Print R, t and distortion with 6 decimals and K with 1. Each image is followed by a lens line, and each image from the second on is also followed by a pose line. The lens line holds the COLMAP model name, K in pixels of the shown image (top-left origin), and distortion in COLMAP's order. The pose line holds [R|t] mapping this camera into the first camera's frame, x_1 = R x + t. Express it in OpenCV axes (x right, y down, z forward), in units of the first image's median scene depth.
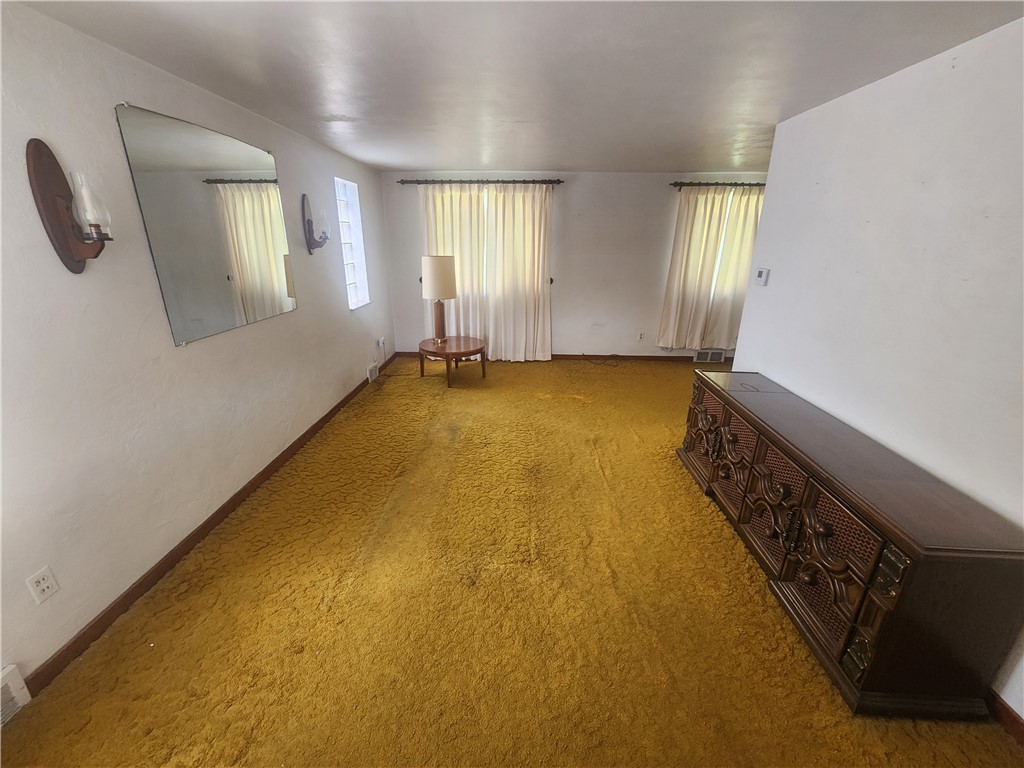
lens RADIAL K [[418.0, 0, 505.1], [0, 418.0, 377.4], [0, 0, 1]] dist [-0.002207, -0.000169]
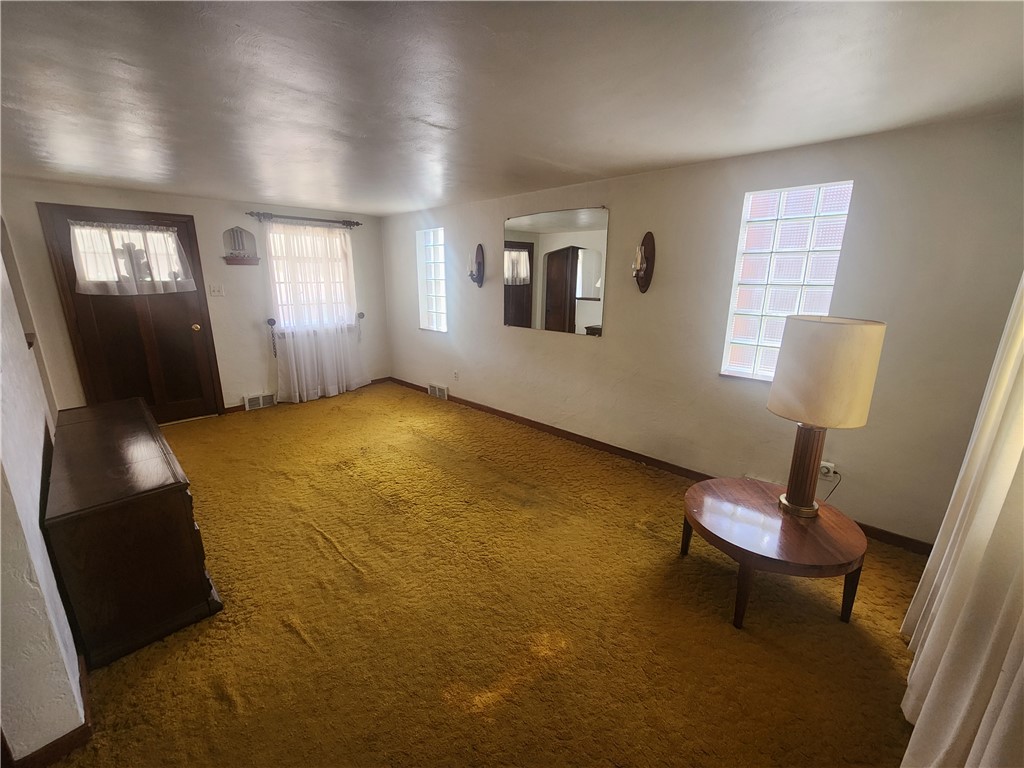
lens RADIAL K [[418.0, 0, 505.1], [0, 418.0, 377.4], [0, 0, 1]] dist [-0.002207, -0.000169]
pose [[-0.659790, 0.173488, -0.731149, 0.347128], [-0.243882, 0.870878, 0.426723, -0.322441], [0.710774, 0.459862, -0.532286, 0.967202]]
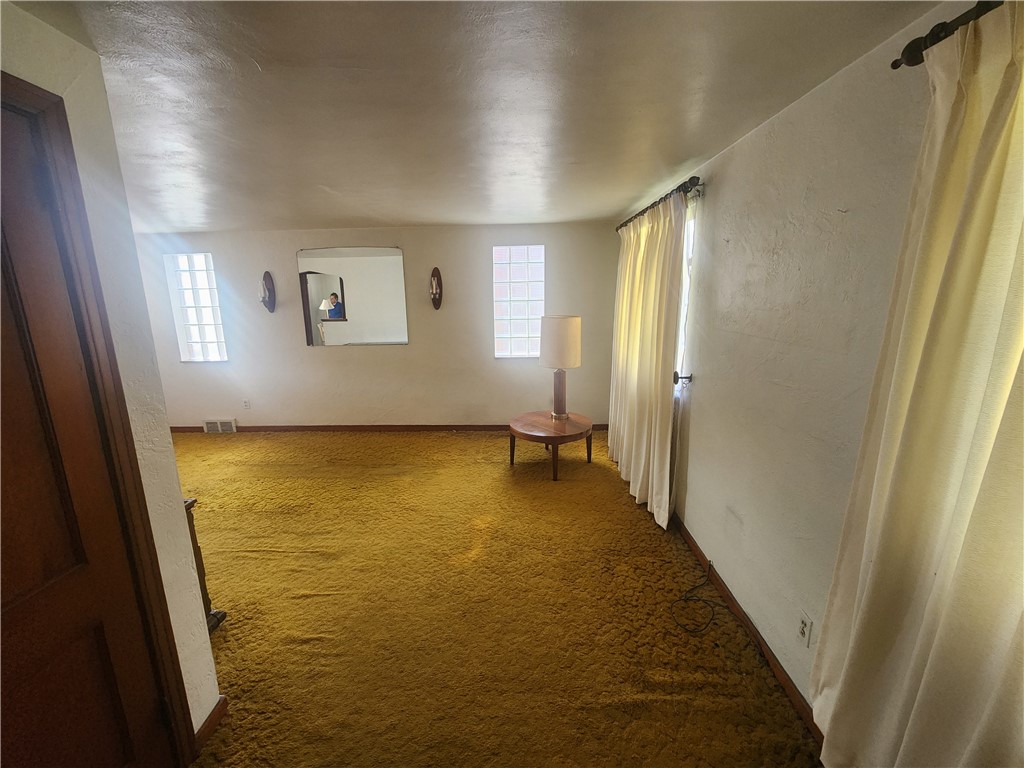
lens RADIAL K [[418.0, 0, 505.1], [0, 418.0, 377.4], [0, 0, 1]] dist [-0.002207, -0.000169]
pose [[0.006358, 0.195214, -0.980740, 0.651468], [-0.299186, 0.936205, 0.184410, -0.285047], [0.954174, 0.292251, 0.064358, 0.833998]]
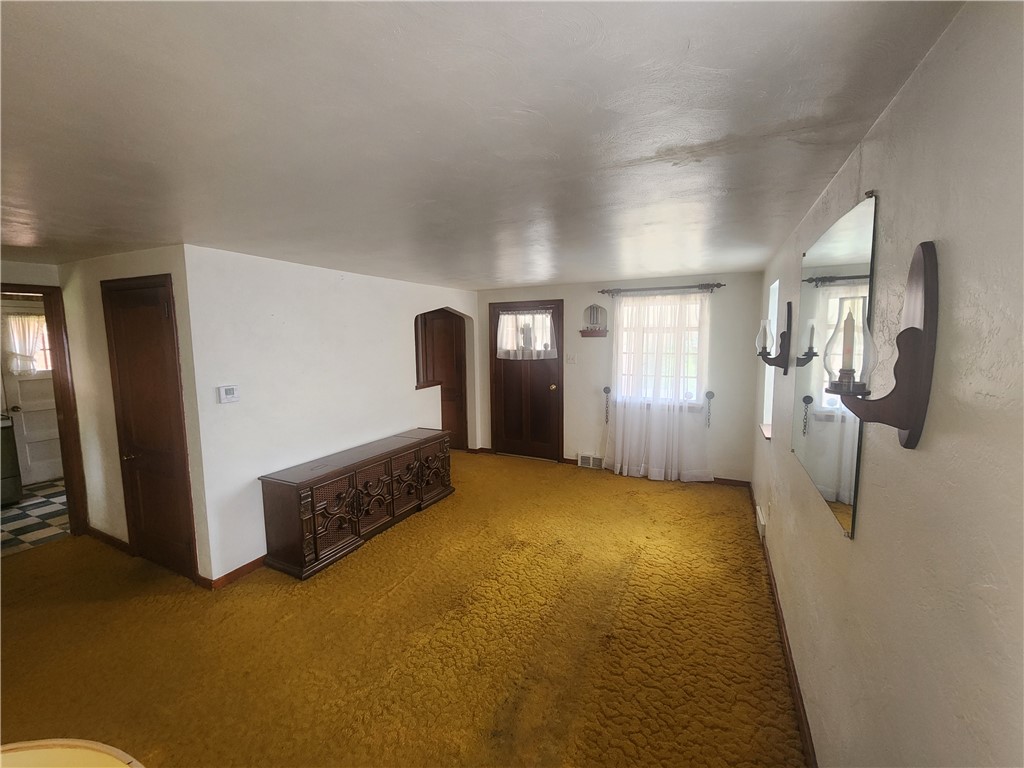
lens RADIAL K [[418.0, 0, 505.1], [0, 418.0, 377.4], [0, 0, 1]] dist [-0.002207, -0.000169]
pose [[-0.913716, -0.036220, 0.404737, -0.225814], [0.134202, 0.913236, 0.384694, -0.337543], [-0.383554, 0.405817, -0.829578, 0.923095]]
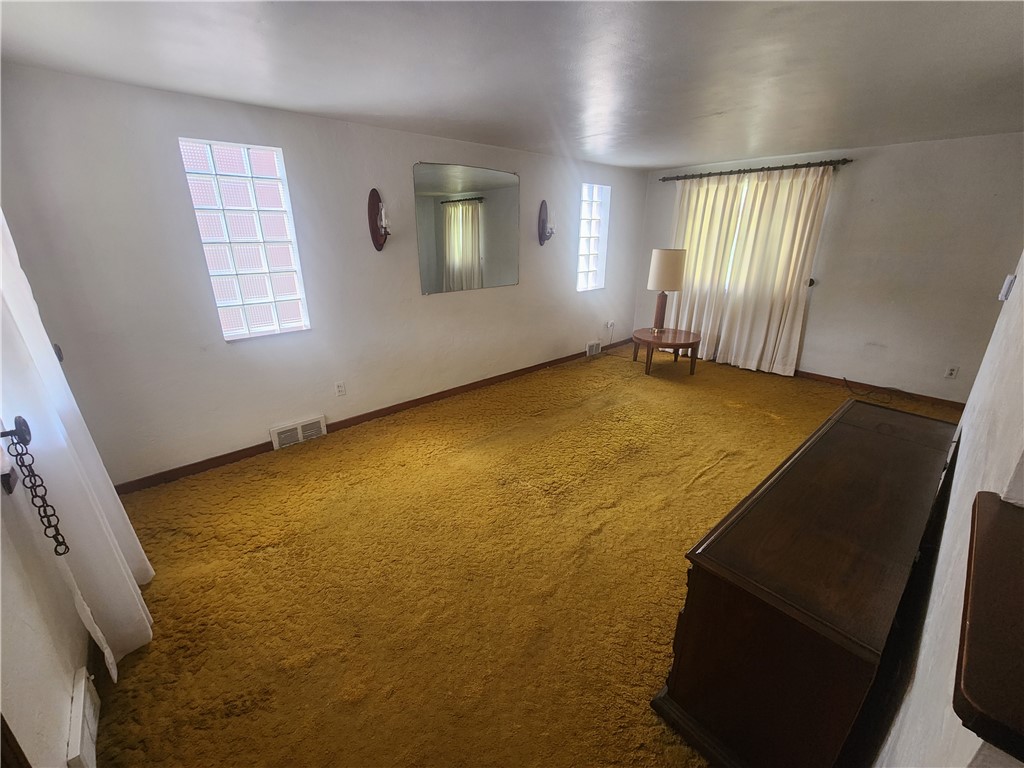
lens RADIAL K [[418.0, 0, 505.1], [0, 418.0, 377.4], [0, 0, 1]] dist [-0.002207, -0.000169]
pose [[0.694843, 0.228255, -0.681977, 0.322805], [-0.220590, 0.970229, 0.099980, 0.005039], [0.684495, 0.080967, 0.724507, -0.008818]]
